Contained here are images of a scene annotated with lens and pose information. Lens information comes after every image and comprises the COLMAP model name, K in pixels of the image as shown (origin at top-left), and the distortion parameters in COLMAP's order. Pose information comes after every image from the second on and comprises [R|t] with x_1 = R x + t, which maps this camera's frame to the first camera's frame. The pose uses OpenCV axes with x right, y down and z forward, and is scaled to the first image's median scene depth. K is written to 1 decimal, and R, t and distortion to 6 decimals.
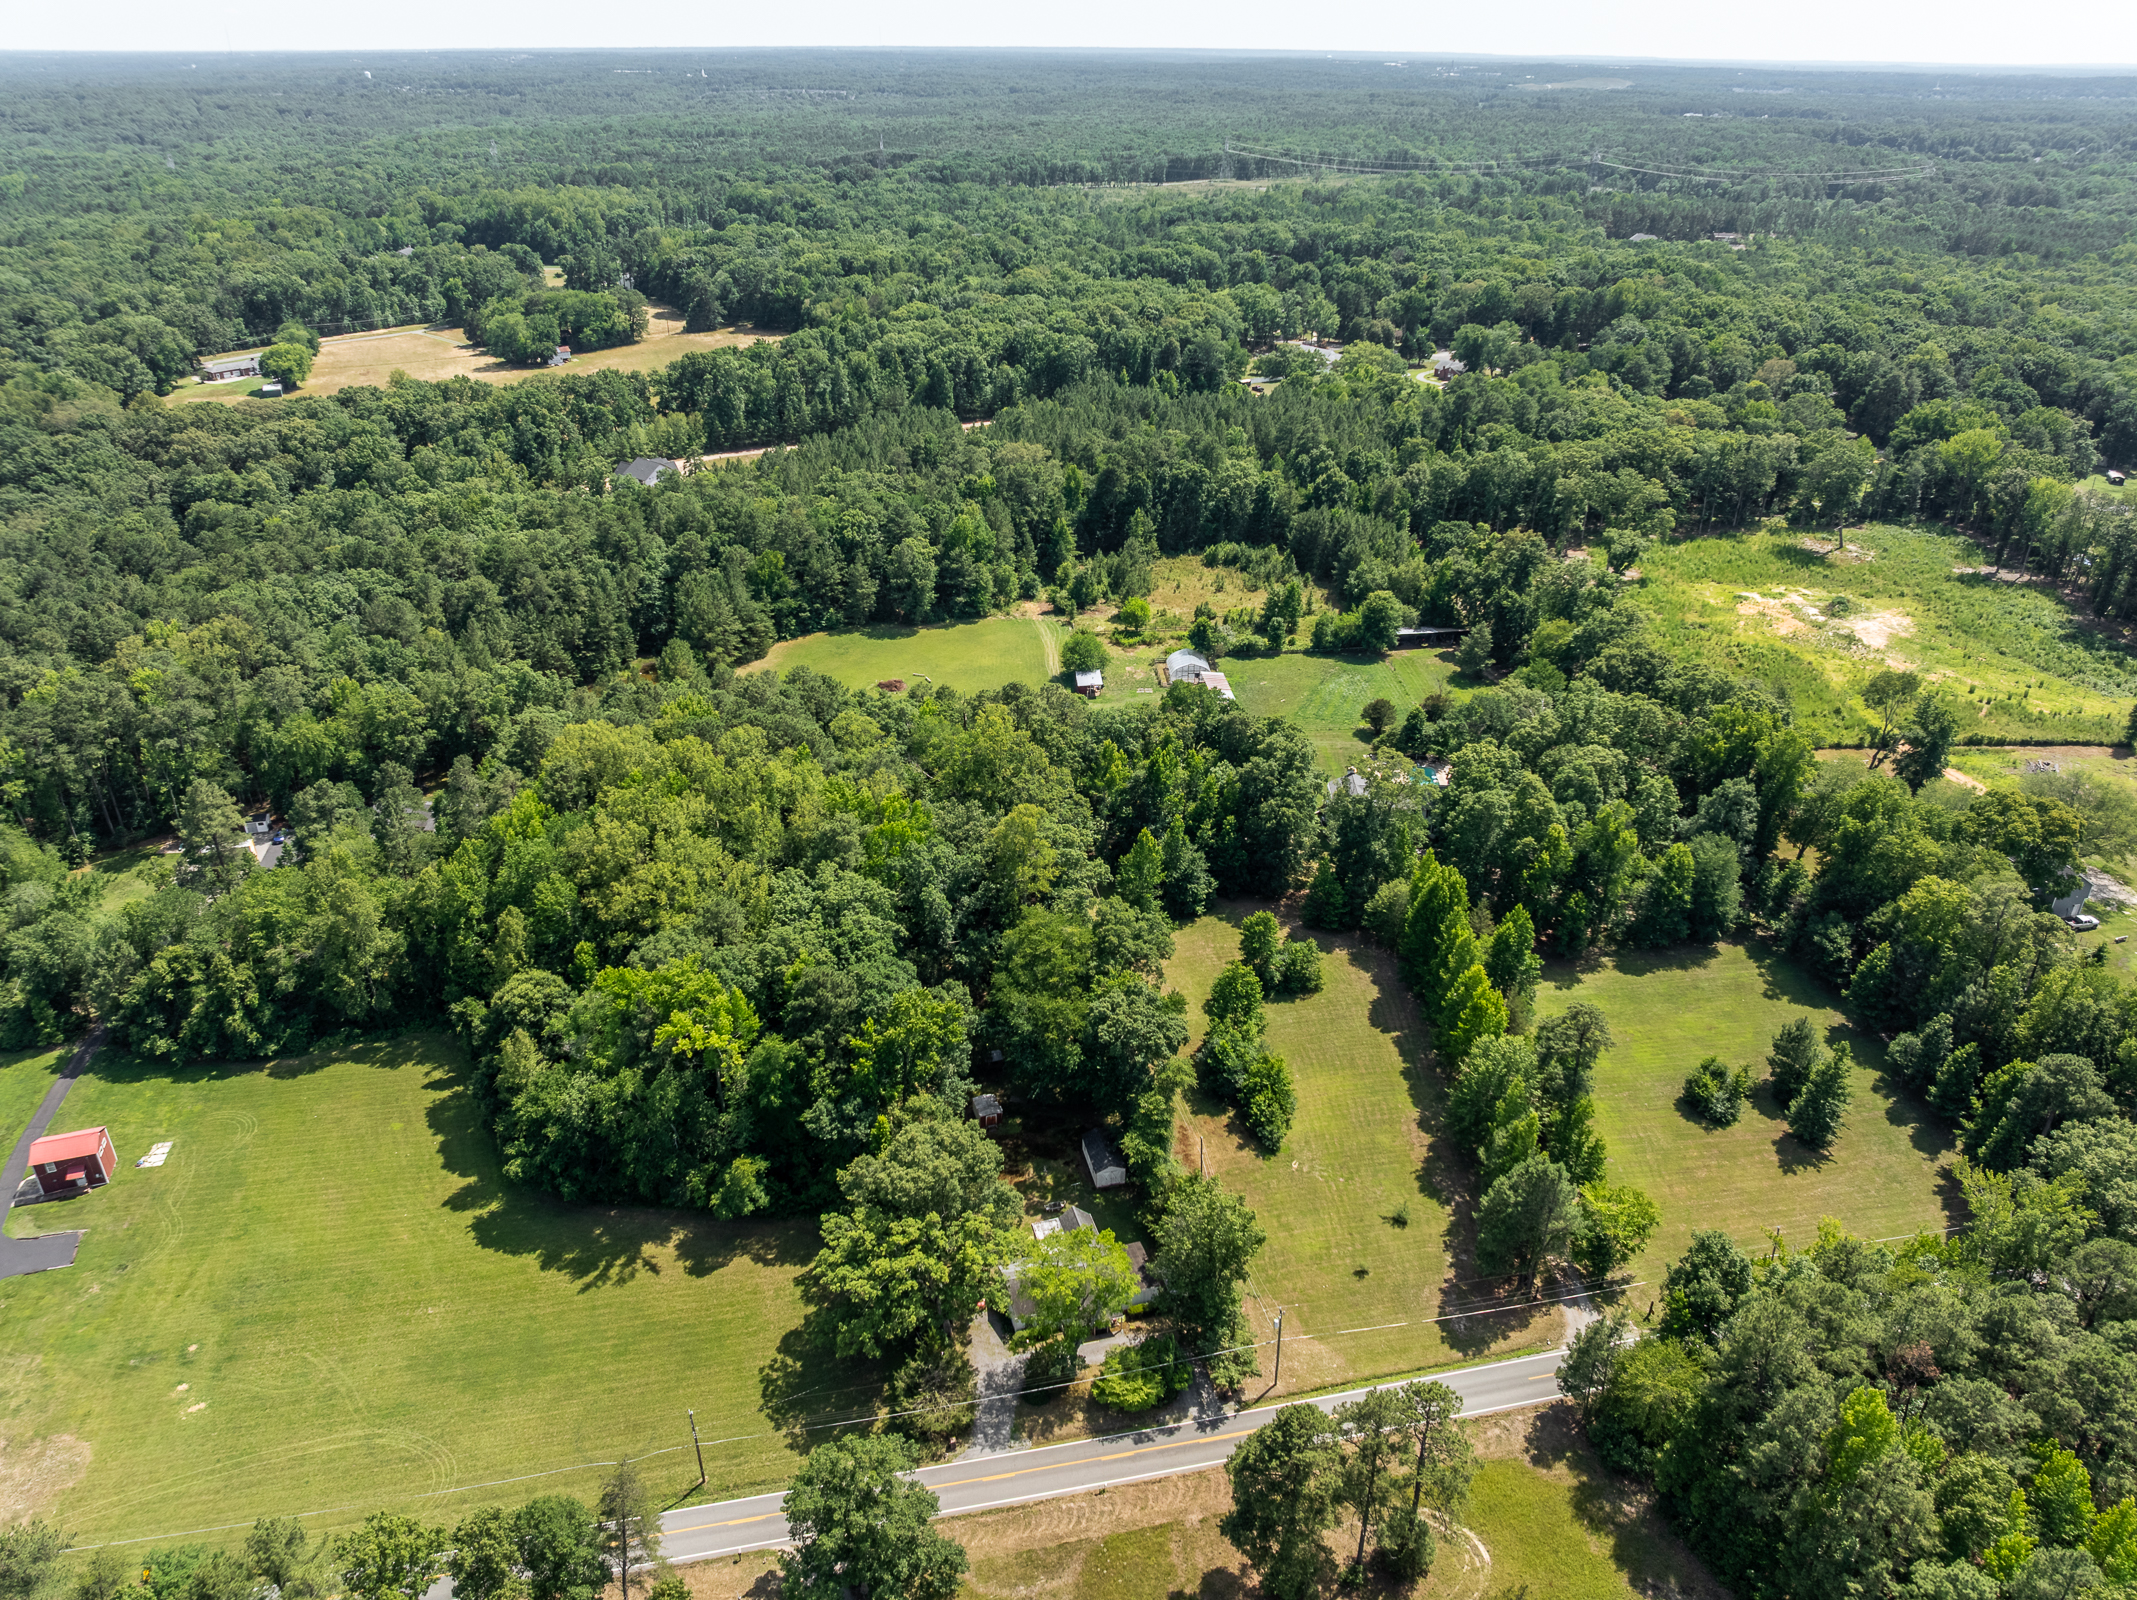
lens RADIAL K [[1502.6, 0, 1079.5], [0, 1502.6, 801.4], [0, 0, 1]] dist [-0.050832, 0.020501]
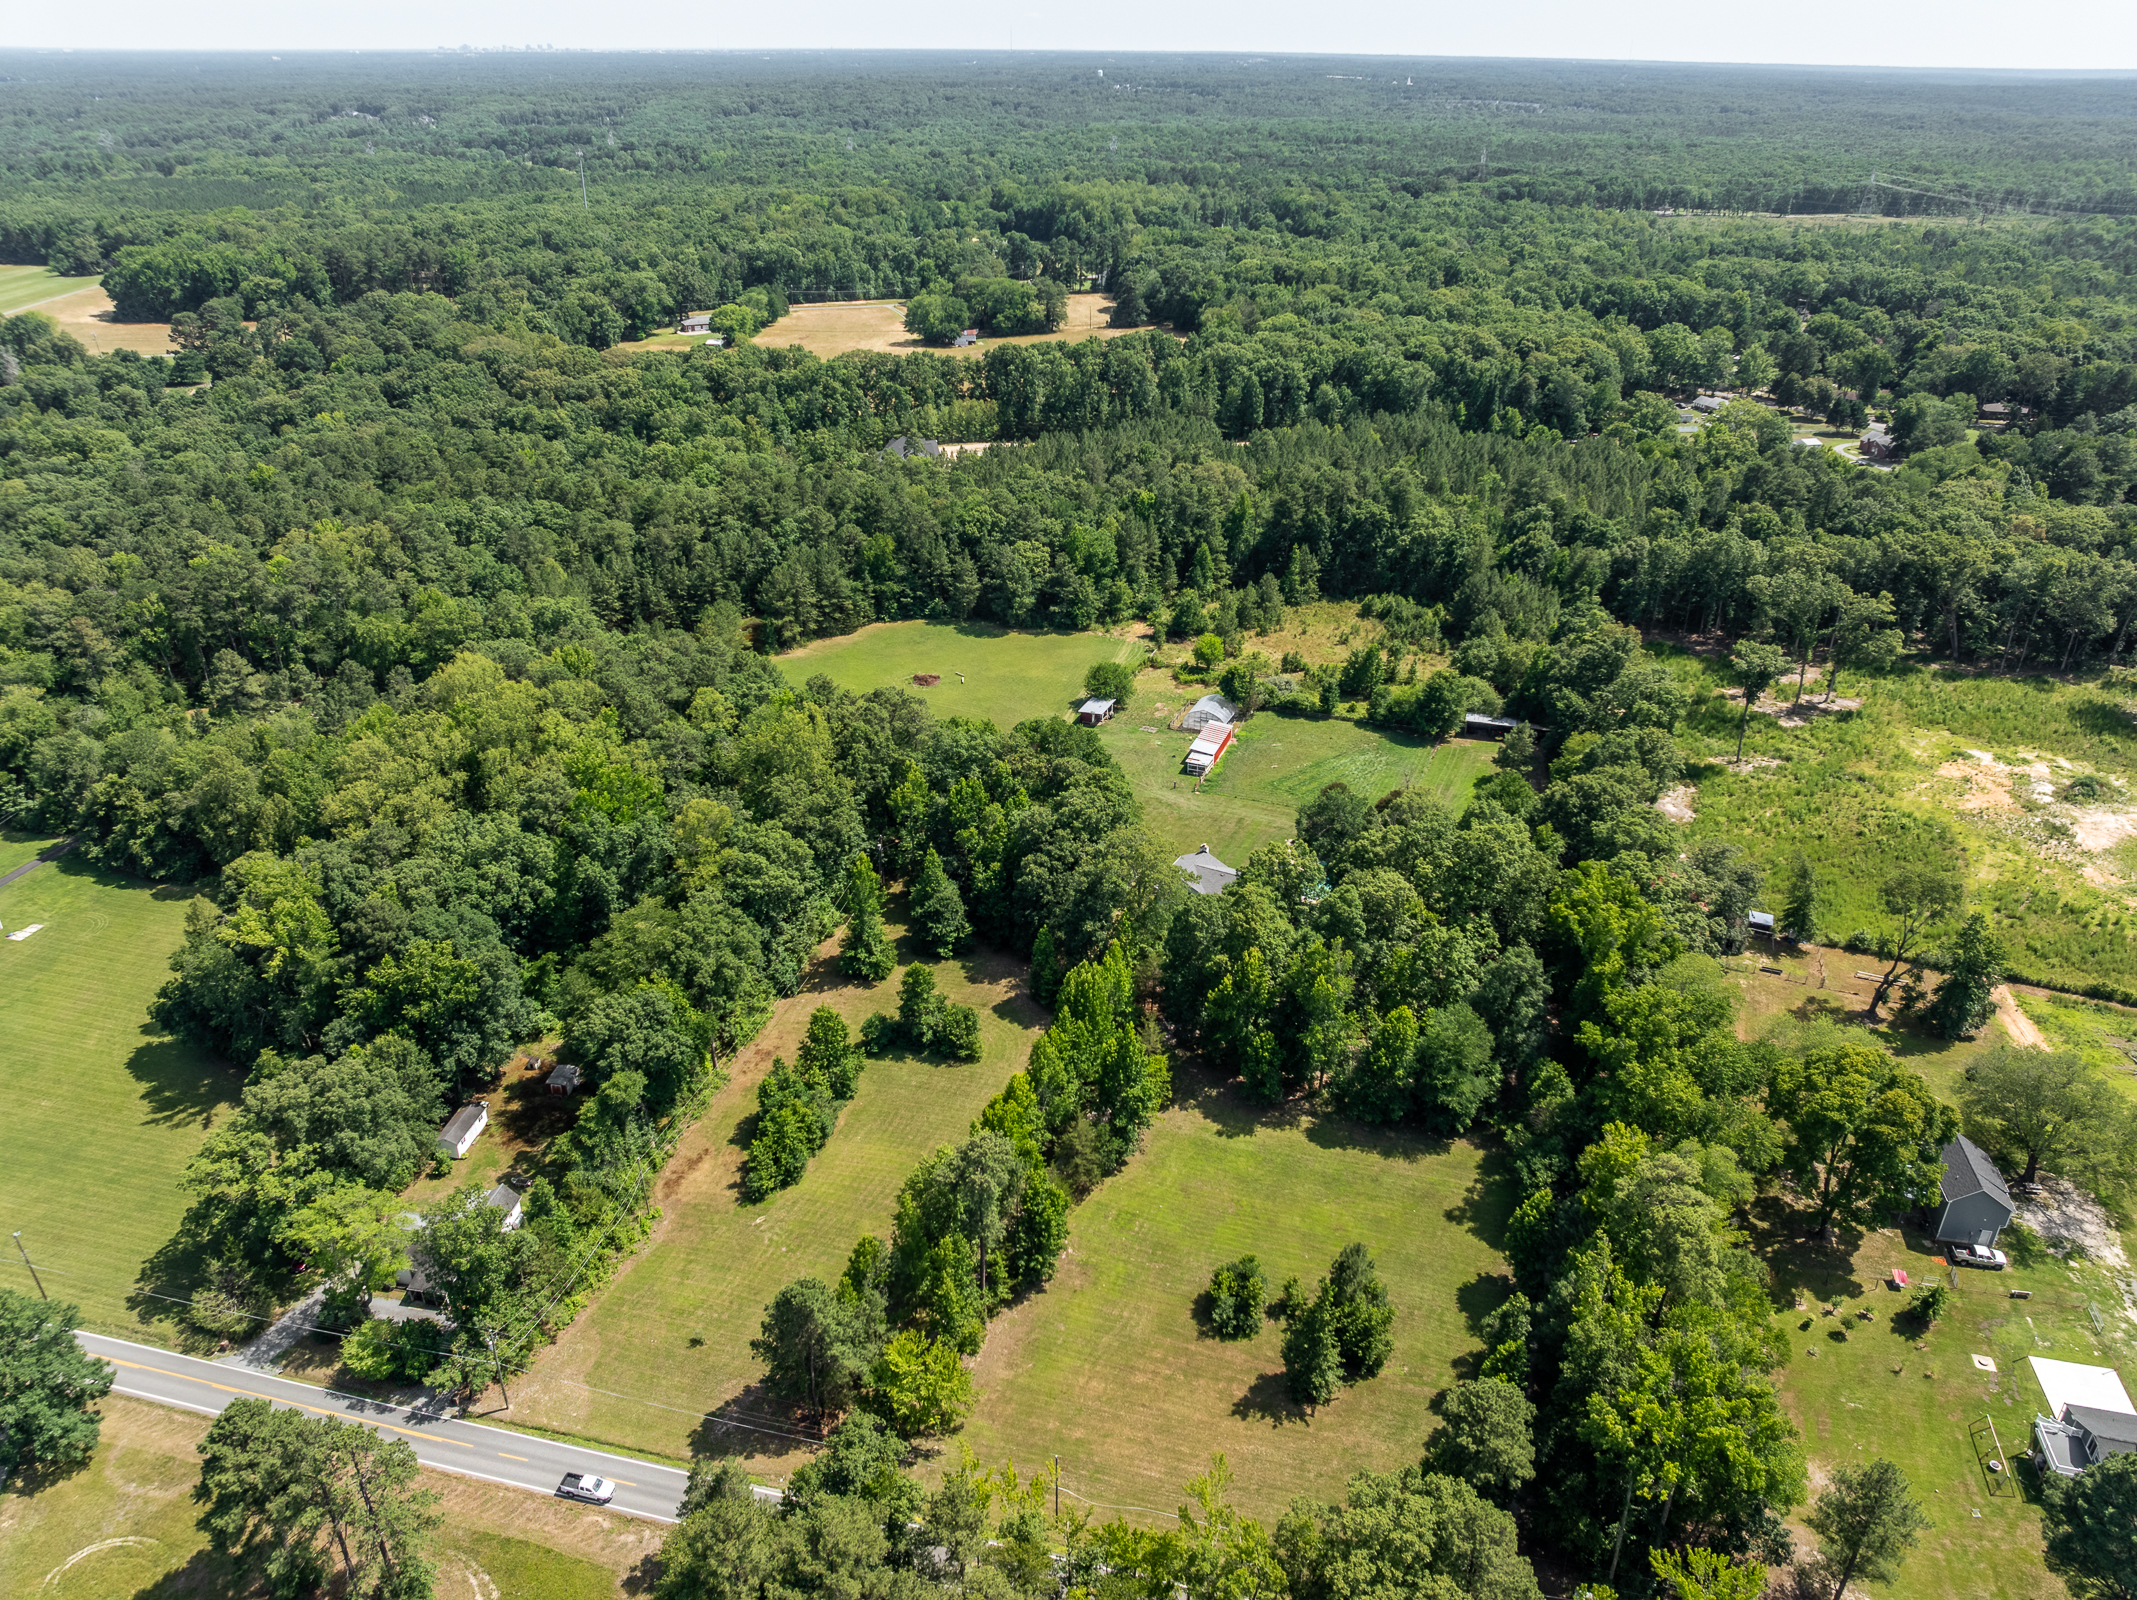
lens RADIAL K [[1502.6, 0, 1079.9], [0, 1502.6, 789.1], [0, 0, 1]] dist [-0.050832, 0.020501]
pose [[0.902418, 0.195373, -0.384021, 0.325540], [-0.199884, 0.979403, 0.028567, -0.047720], [0.381692, 0.050980, 0.922882, 0.094028]]
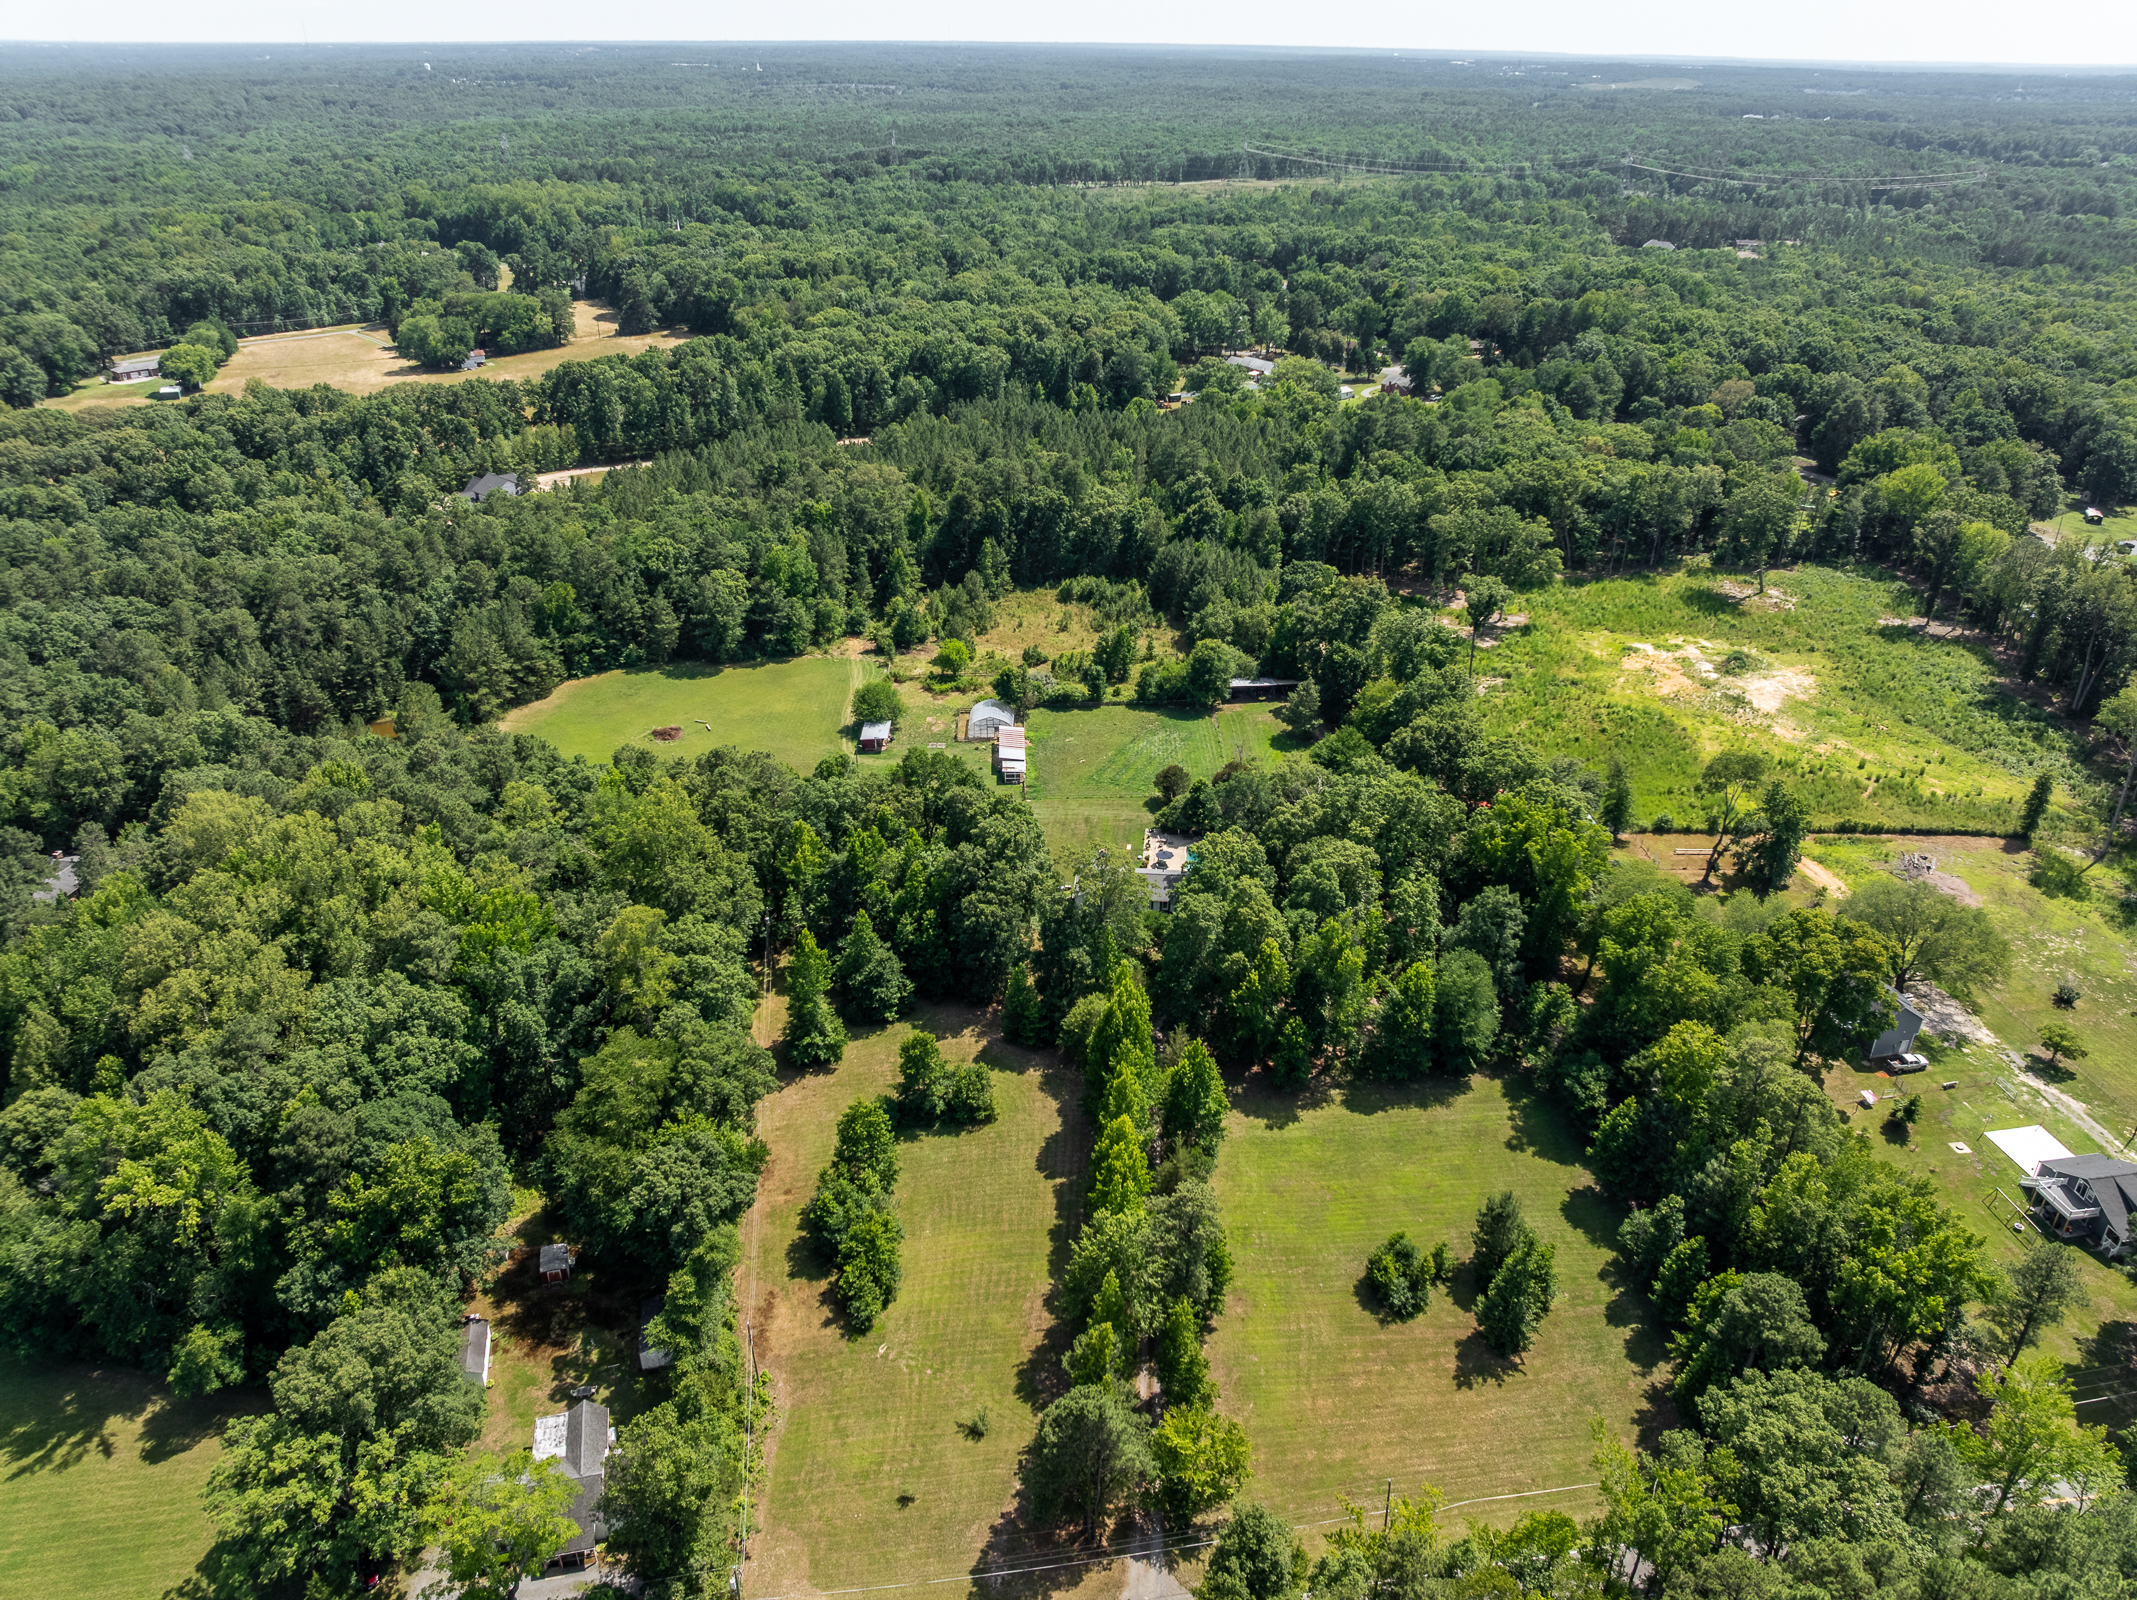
lens RADIAL K [[1502.6, 0, 1076.3], [0, 1502.6, 795.9], [0, 0, 1]] dist [-0.050832, 0.020501]
pose [[0.998984, 0.023959, -0.038171, 0.142488], [-0.023991, 0.999712, -0.000375, -0.038757], [0.038151, 0.001290, 0.999271, 0.075808]]
